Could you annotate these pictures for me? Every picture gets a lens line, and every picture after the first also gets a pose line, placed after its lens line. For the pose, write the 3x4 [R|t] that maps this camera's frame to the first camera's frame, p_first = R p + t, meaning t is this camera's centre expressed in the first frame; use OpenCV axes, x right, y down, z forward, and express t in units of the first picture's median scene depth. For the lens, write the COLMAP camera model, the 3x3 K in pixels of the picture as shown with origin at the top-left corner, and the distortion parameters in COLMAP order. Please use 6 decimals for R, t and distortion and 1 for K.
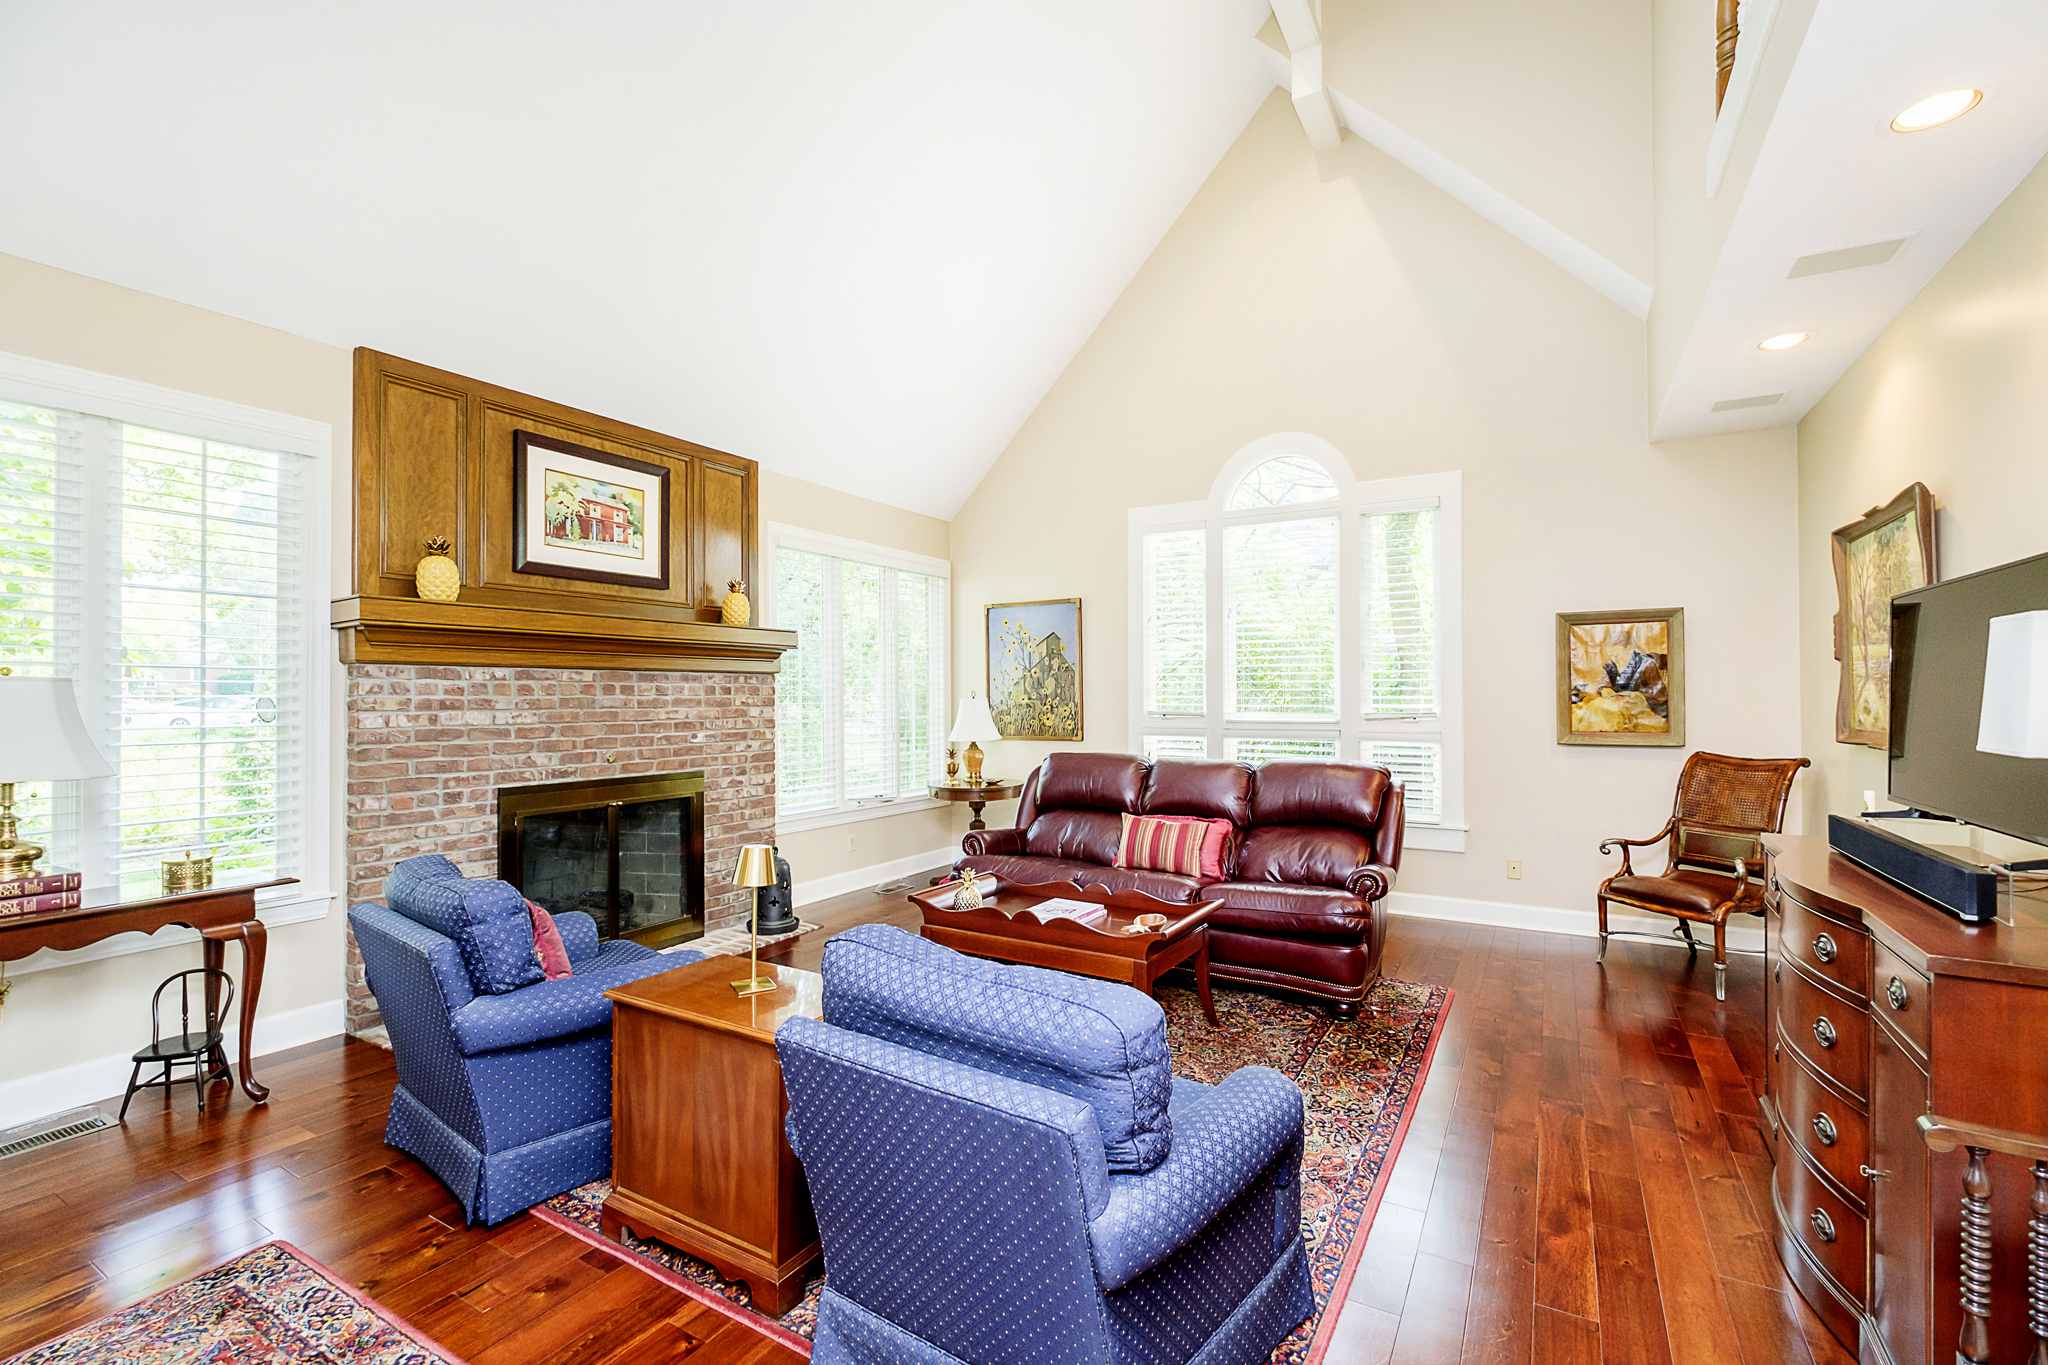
lens RADIAL K [[912.3, 0, 1034.3], [0, 912.3, 690.2], [0, 0, 1]] dist [-0.001315, -0.000332]
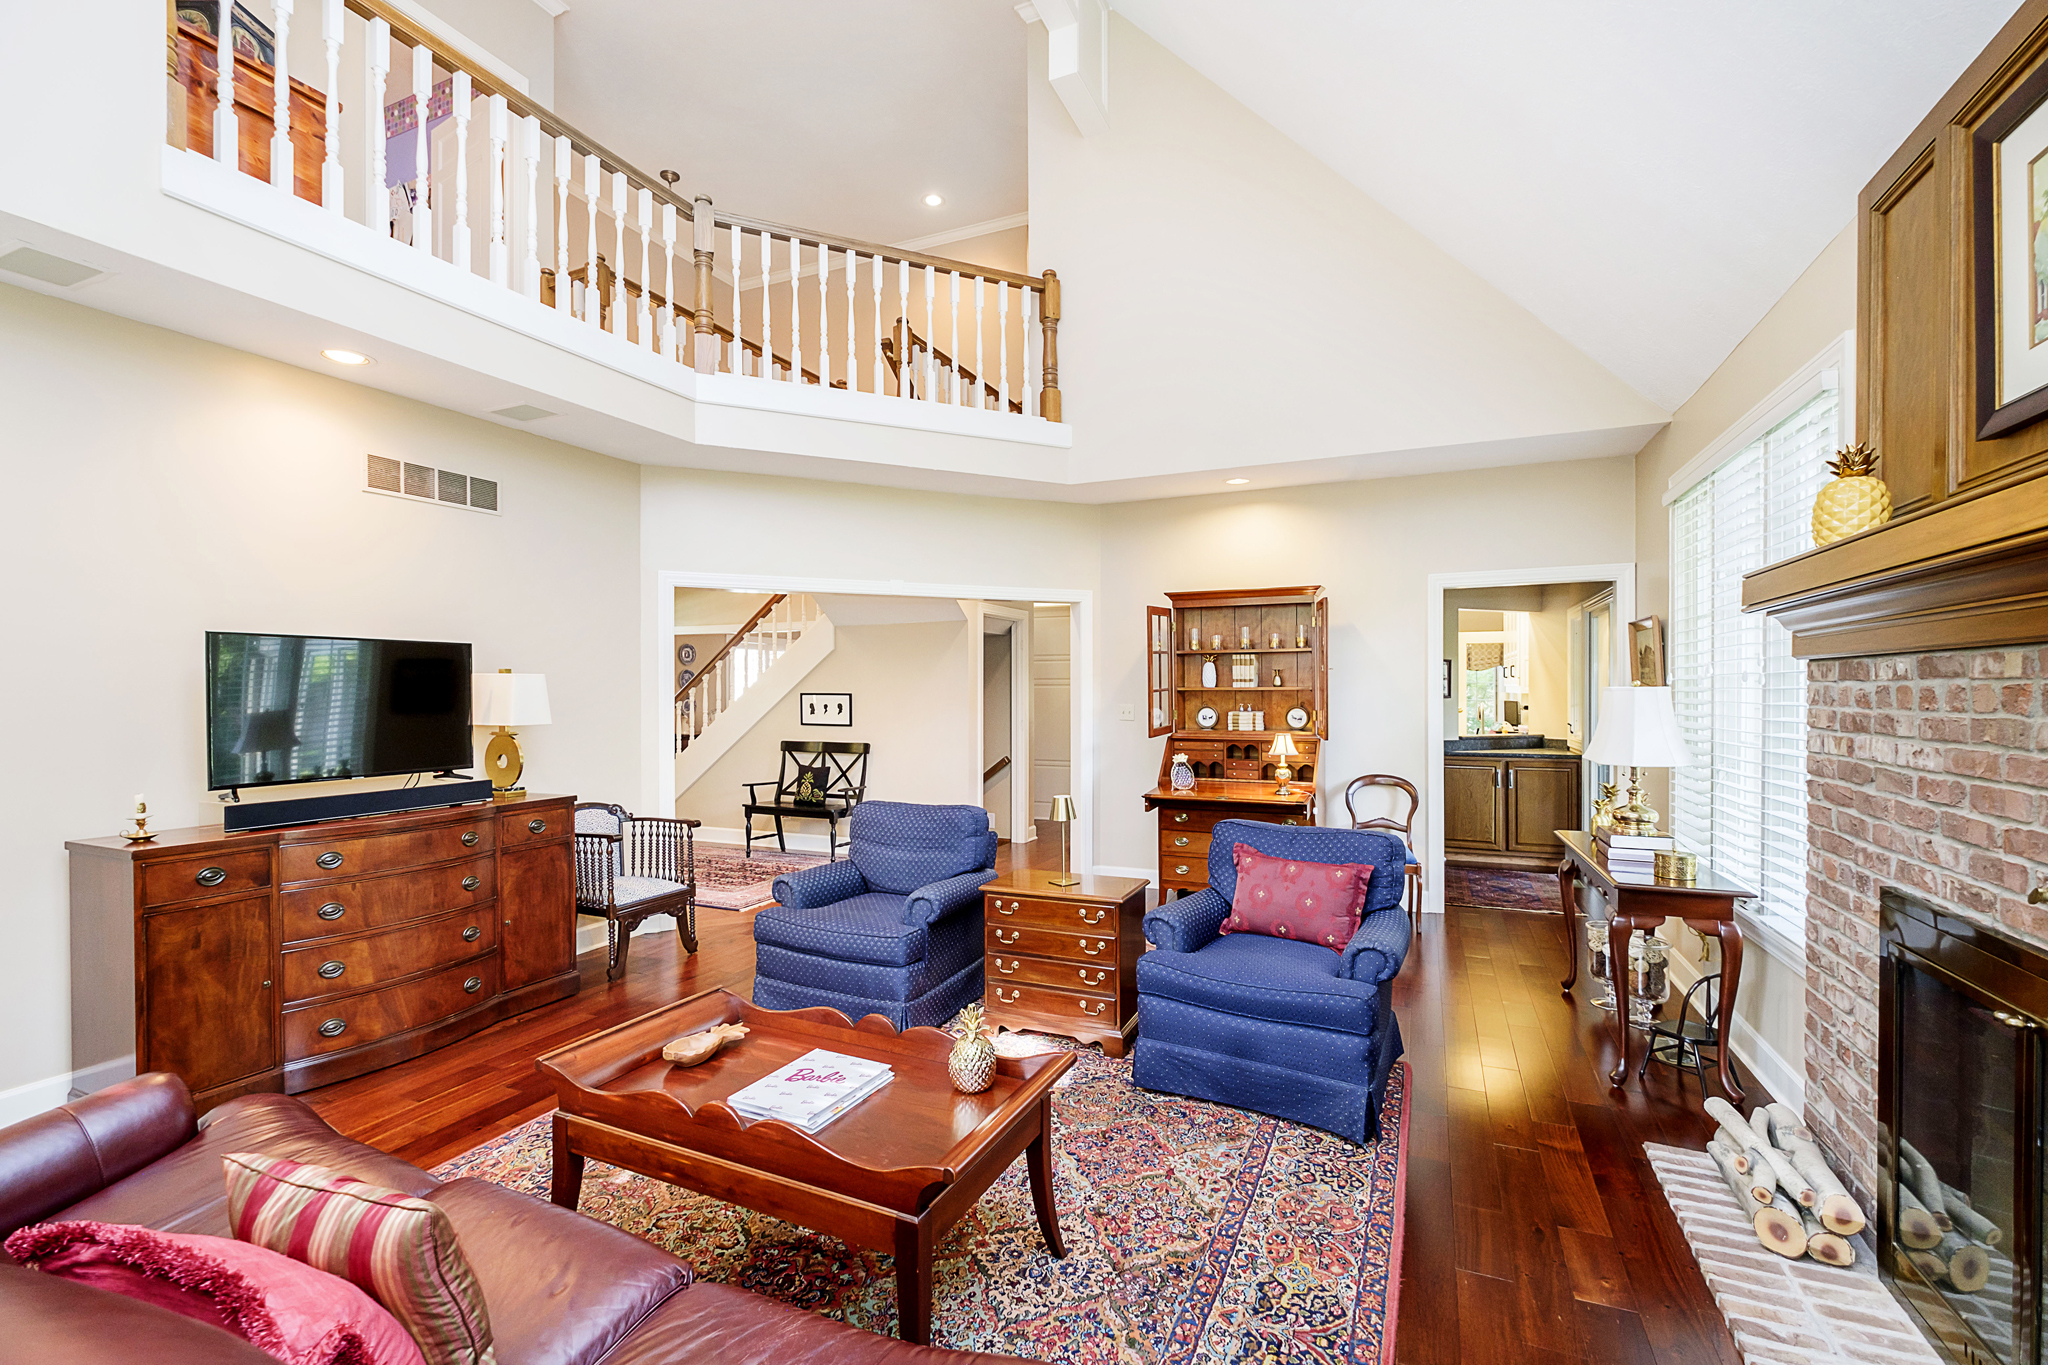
lens RADIAL K [[894.9, 0, 1045.7], [0, 894.9, 689.7], [0, 0, 1]] dist [-0.002093, -0.000456]
pose [[-0.992388, 0.002982, -0.123114, -0.039126], [0.003893, 0.999967, -0.007155, -0.003251], [0.123089, -0.007580, -0.992367, 1.244282]]
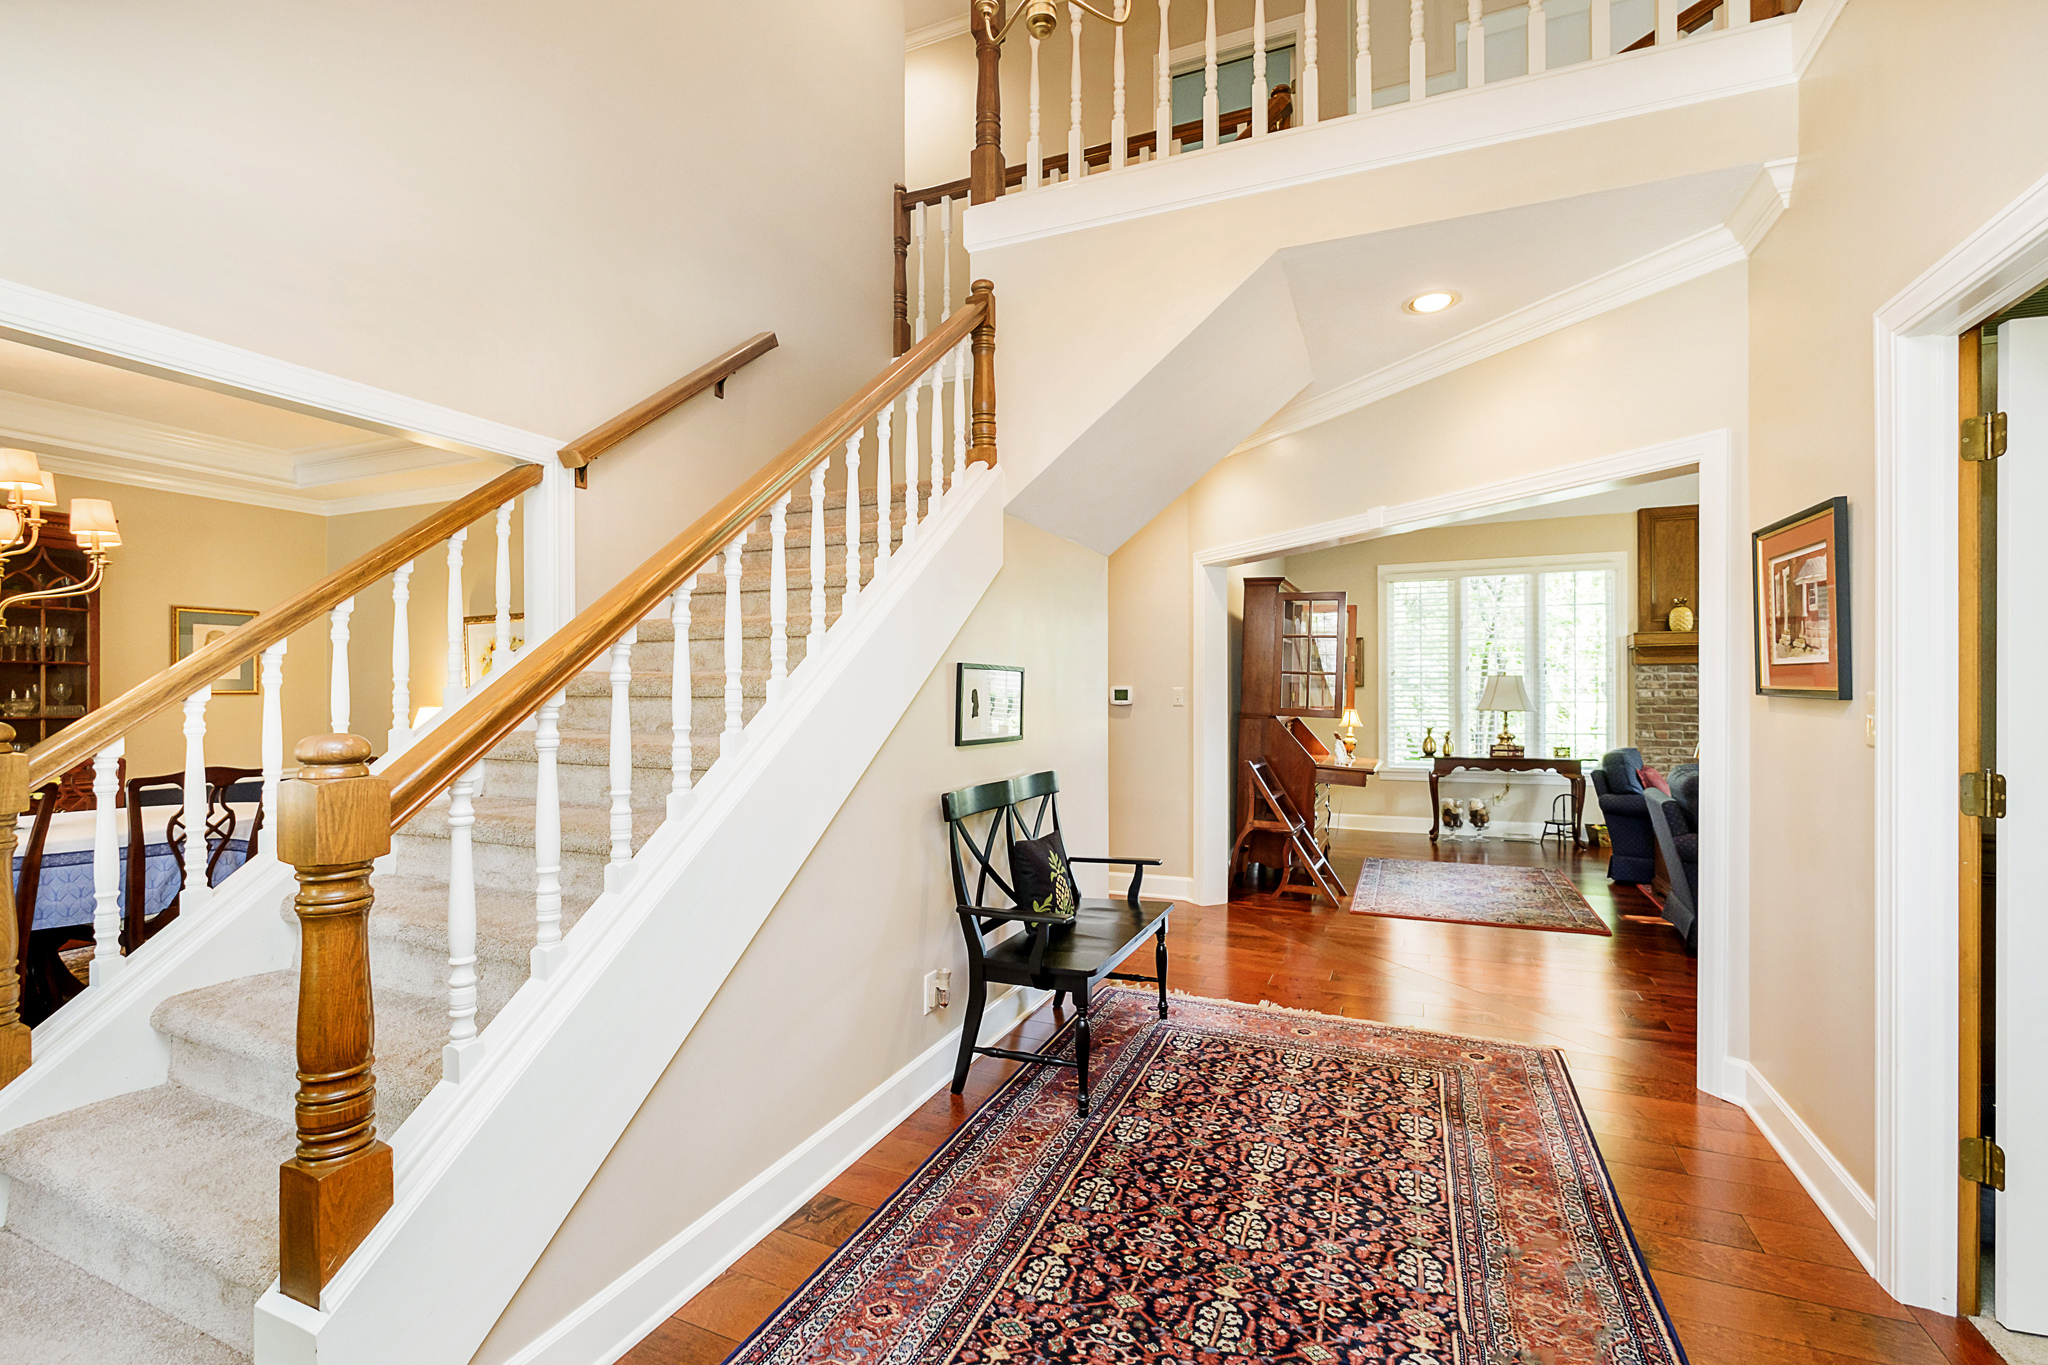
lens RADIAL K [[912.3, 0, 1034.3], [0, 912.3, 690.2], [0, 0, 1]] dist [-0.001315, -0.000332]
pose [[0.140413, 0.001484, -0.990092, 0.848792], [0.010088, 0.999945, 0.002929, 0.004815], [0.990042, -0.010400, 0.140390, -0.492668]]
